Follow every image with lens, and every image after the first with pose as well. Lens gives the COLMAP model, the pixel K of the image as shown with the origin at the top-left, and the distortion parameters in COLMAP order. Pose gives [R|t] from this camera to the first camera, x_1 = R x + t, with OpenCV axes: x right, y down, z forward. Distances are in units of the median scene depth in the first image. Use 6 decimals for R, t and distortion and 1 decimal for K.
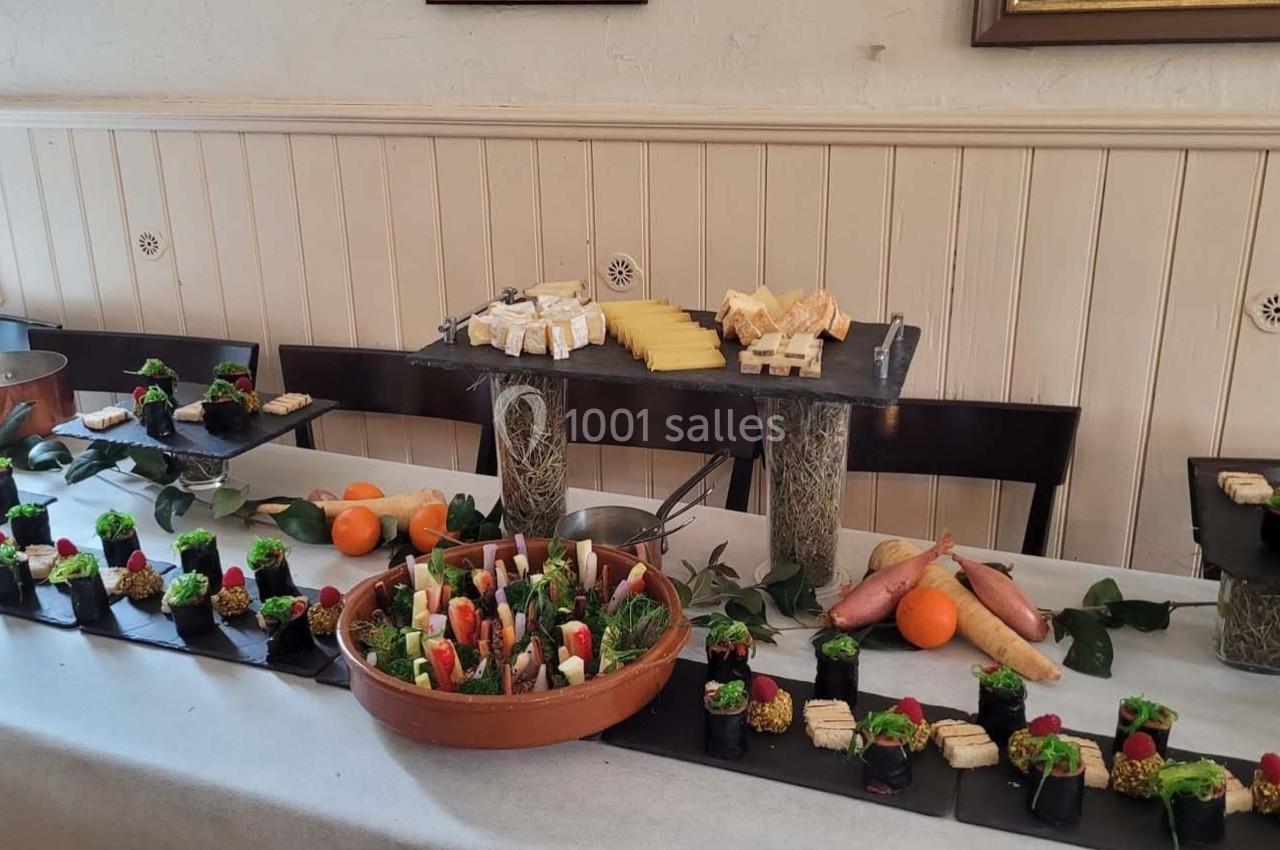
lens RADIAL K [[1145.9, 0, 640.0], [0, 1145.9, 425.0], [0, 0, 1]] dist [0.019675, 0.008102]
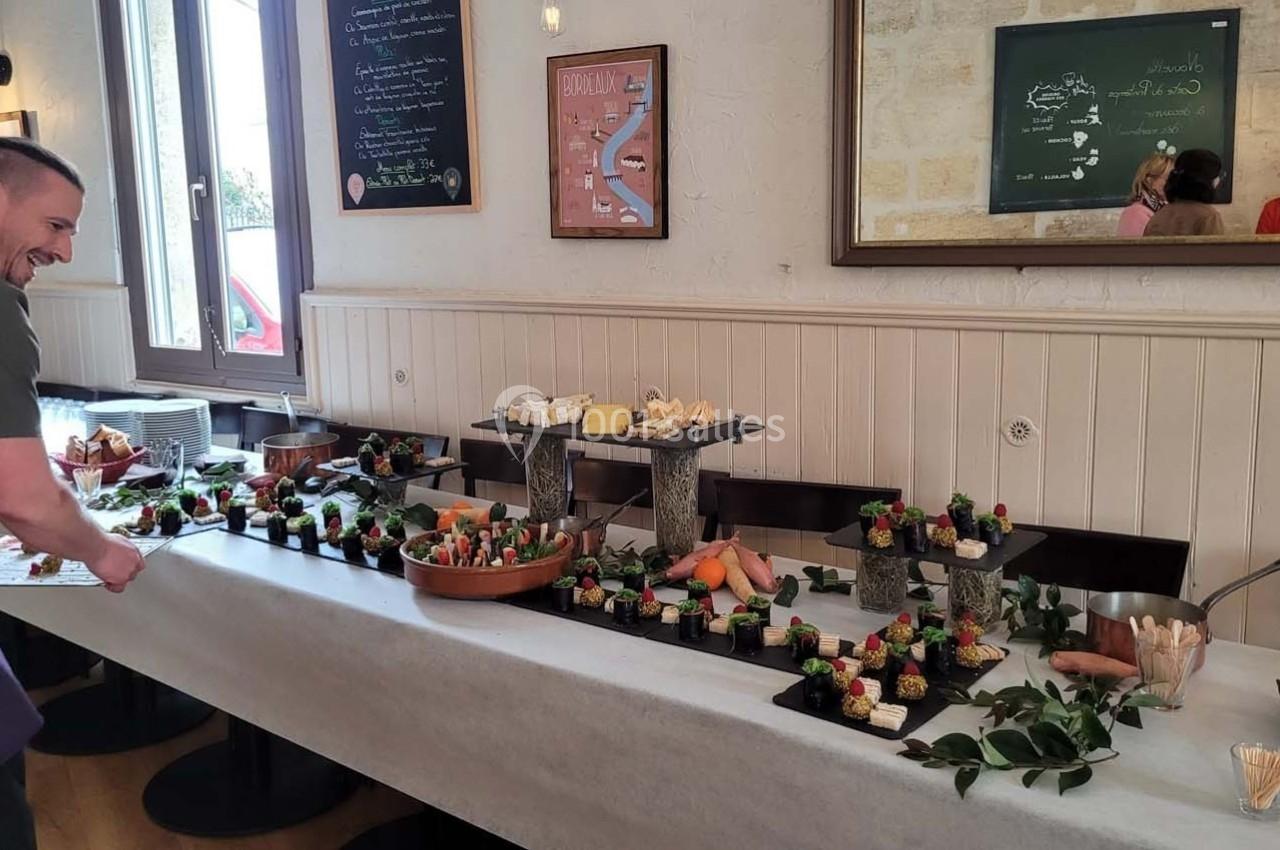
lens RADIAL K [[1094.3, 0, 640.0], [0, 1094.3, 425.0], [0, 0, 1]] dist [0.017630, 0.009948]
pose [[0.962863, 0.043244, -0.266503, 0.440707], [-0.083081, 0.986650, -0.140069, 0.138963], [0.256888, 0.157008, 0.953602, -0.530851]]
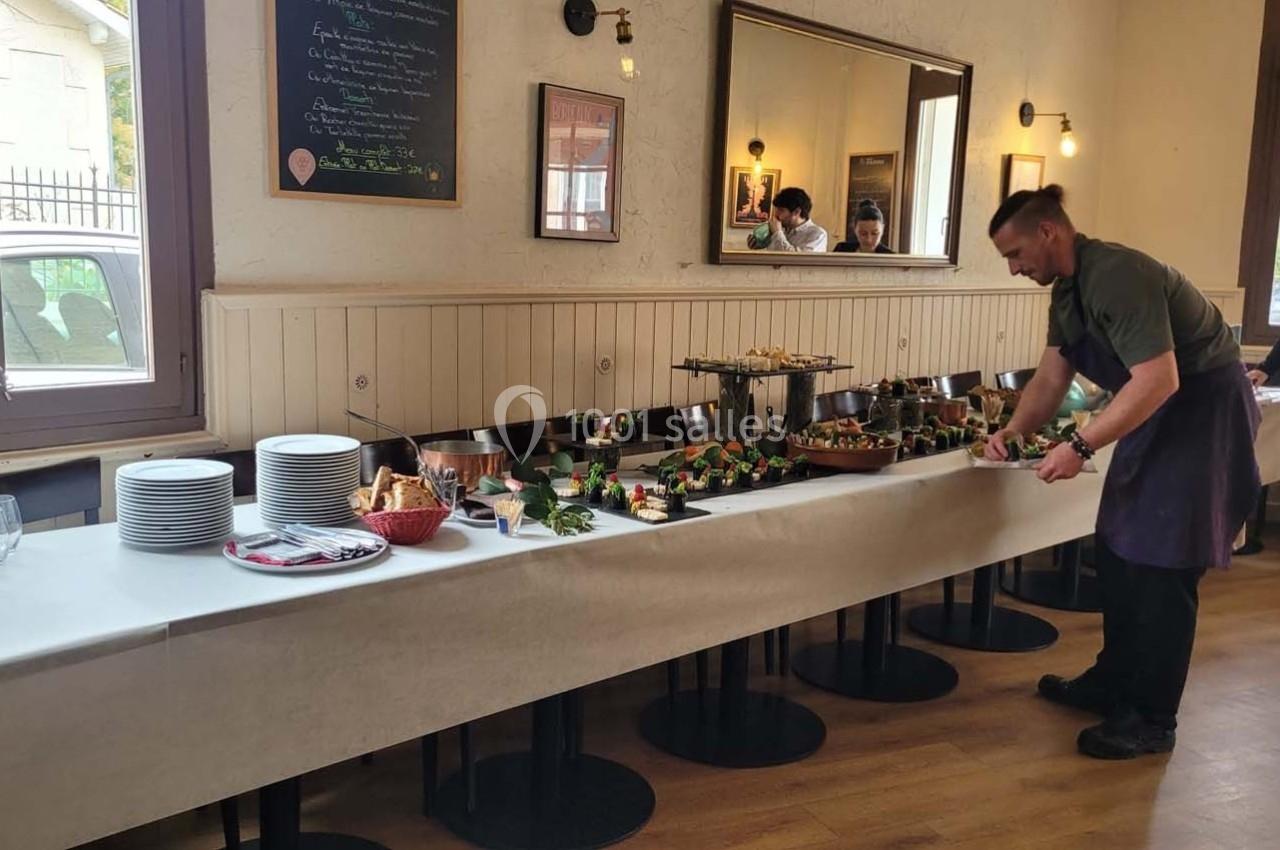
lens RADIAL K [[1094.3, 0, 640.0], [0, 1094.3, 425.0], [0, 0, 1]] dist [0.017630, 0.009948]
pose [[0.425458, -0.121434, 0.896794, -2.144957], [0.254256, 0.967082, 0.010327, -0.039810], [-0.868527, 0.223622, 0.442328, 0.120119]]
